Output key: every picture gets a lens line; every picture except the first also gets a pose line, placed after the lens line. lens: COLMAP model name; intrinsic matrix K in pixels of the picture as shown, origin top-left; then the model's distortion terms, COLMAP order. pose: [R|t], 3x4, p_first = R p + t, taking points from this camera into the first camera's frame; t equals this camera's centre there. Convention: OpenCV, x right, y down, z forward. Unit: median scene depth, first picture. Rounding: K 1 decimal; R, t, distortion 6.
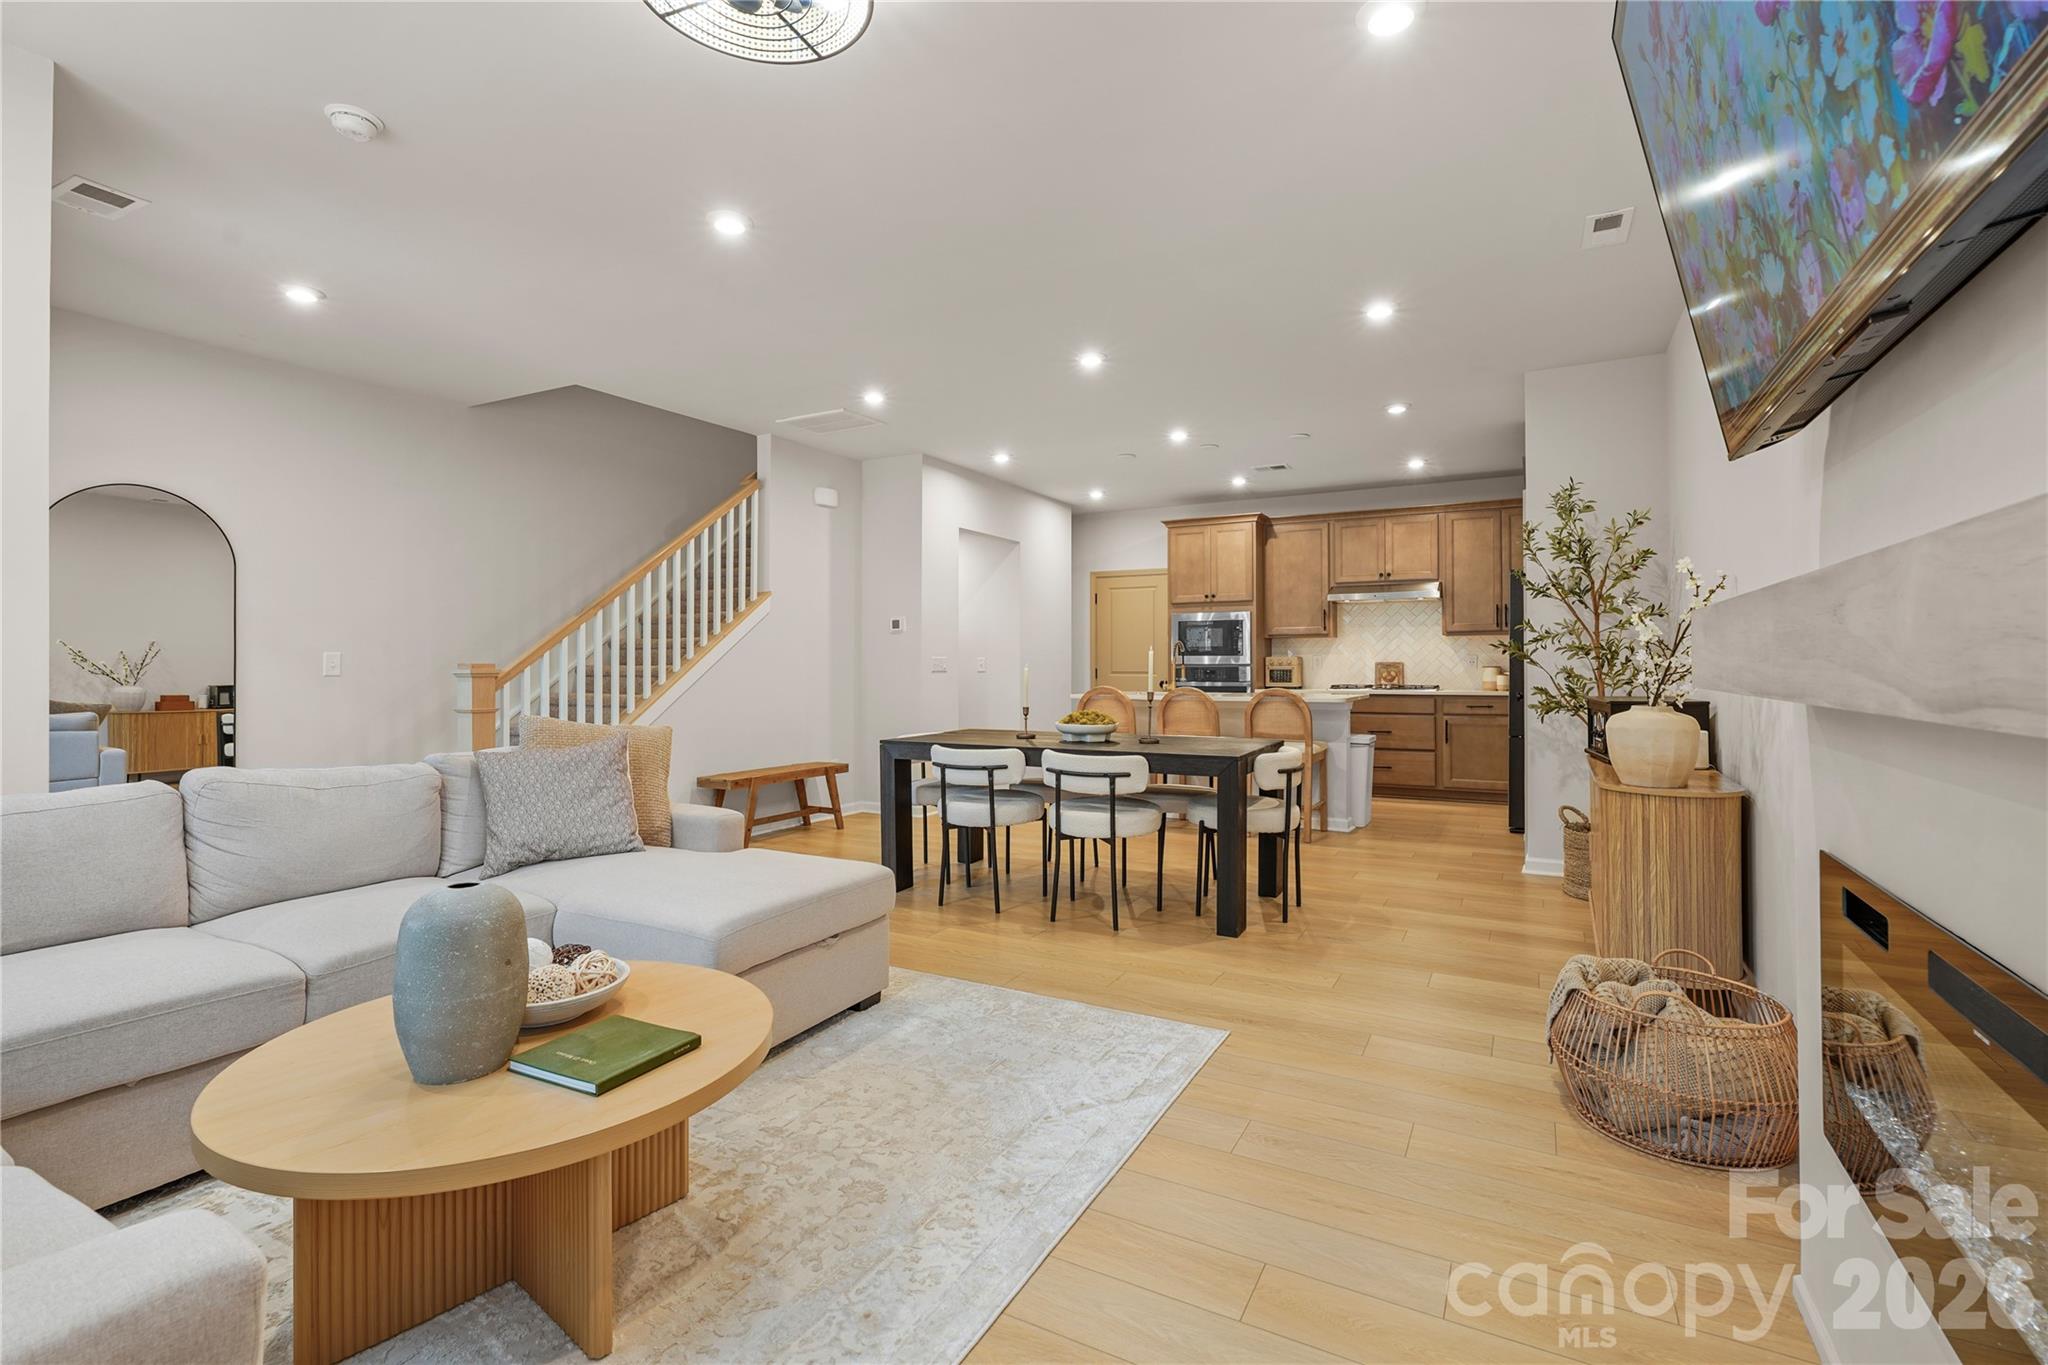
lens RADIAL K [[971.1, 0, 1019.5], [0, 971.1, 660.9], [0, 0, 1]] dist [0.003883, -0.000559]
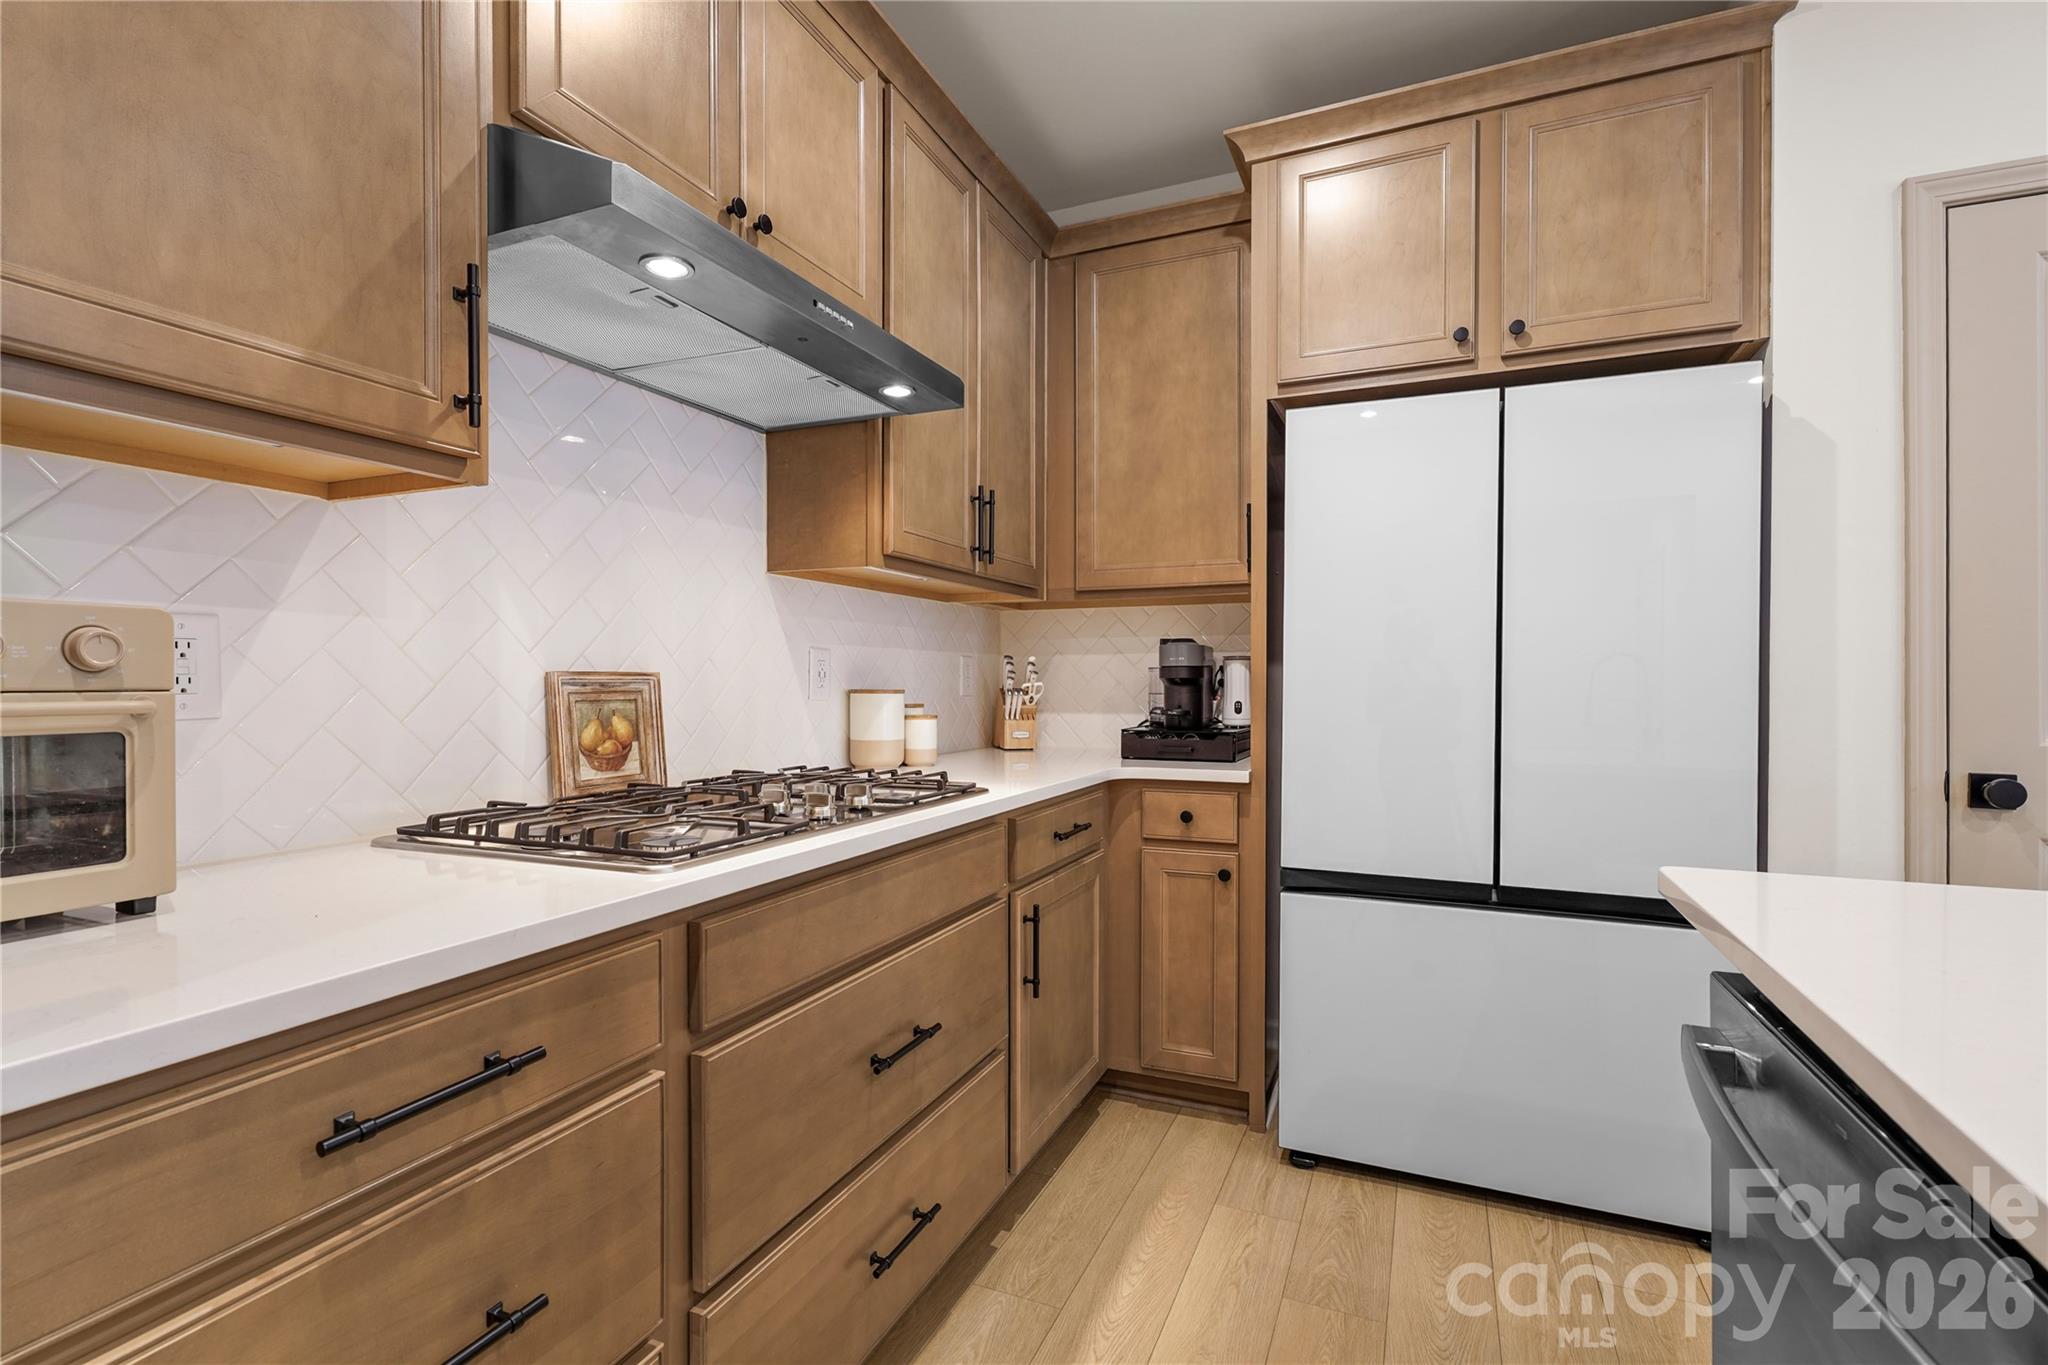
lens RADIAL K [[971.1, 0, 1023.5], [0, 971.1, 685.9], [0, 0, 1]] dist [0.003883, -0.000559]
pose [[-0.103674, 0.001044, 0.994611, 0.177532], [-0.001850, 0.999998, -0.001242, 0.004555], [-0.994610, -0.001969, -0.103671, 0.954957]]
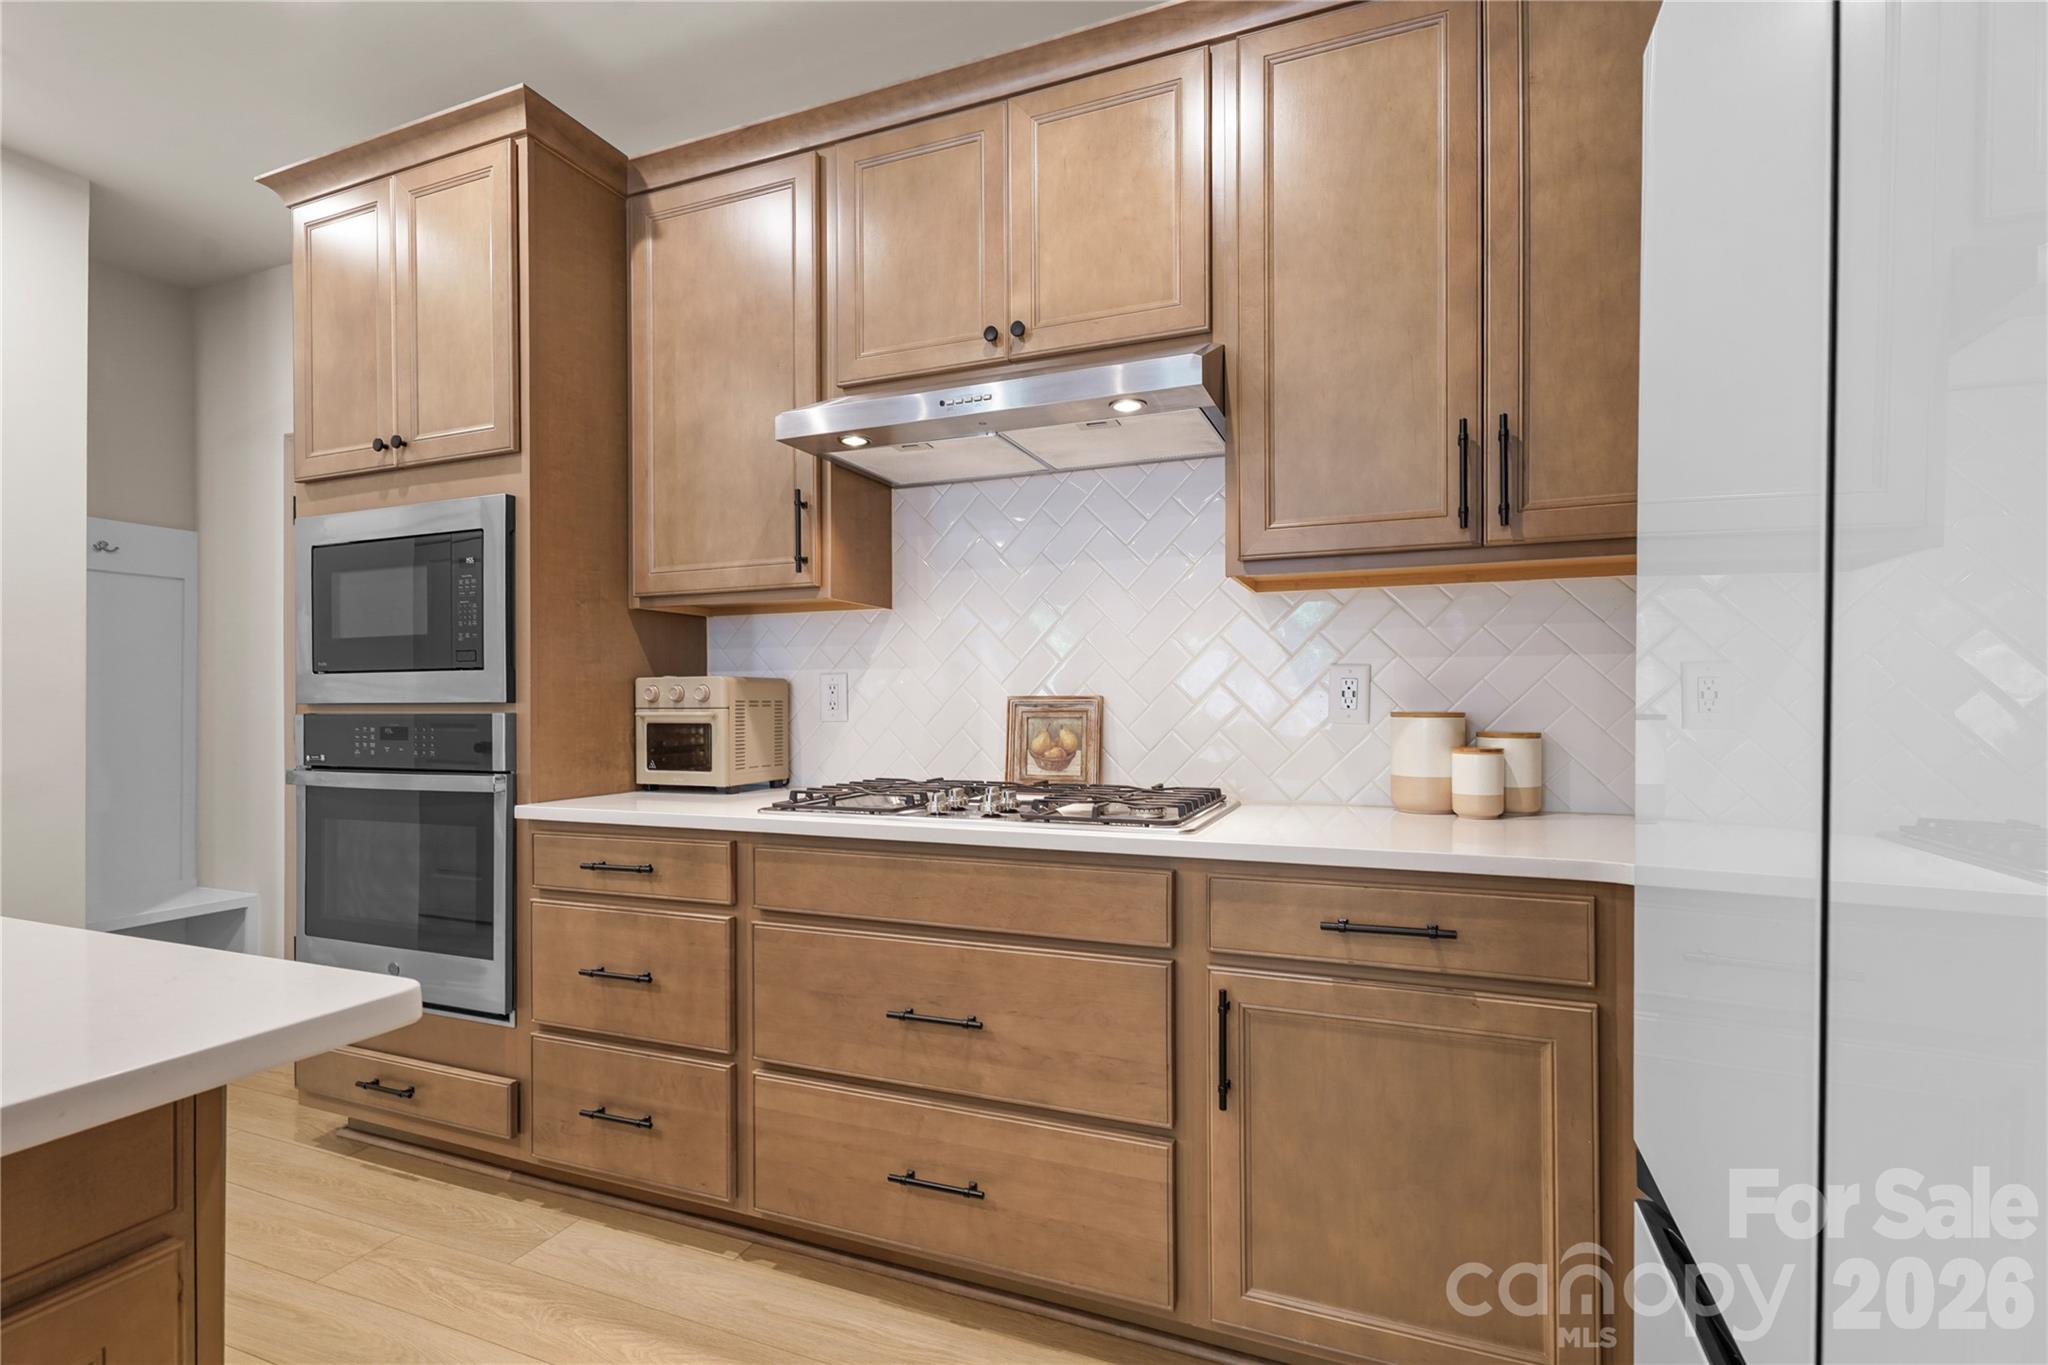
lens RADIAL K [[971.1, 0, 1014.9], [0, 971.1, 692.8], [0, 0, 1]] dist [0.003883, -0.000559]
pose [[0.995150, 0.001501, 0.098361, 0.351523], [-0.001097, 0.999991, -0.004161, 0.001774], [-0.098367, 0.004033, 0.995142, 0.752143]]
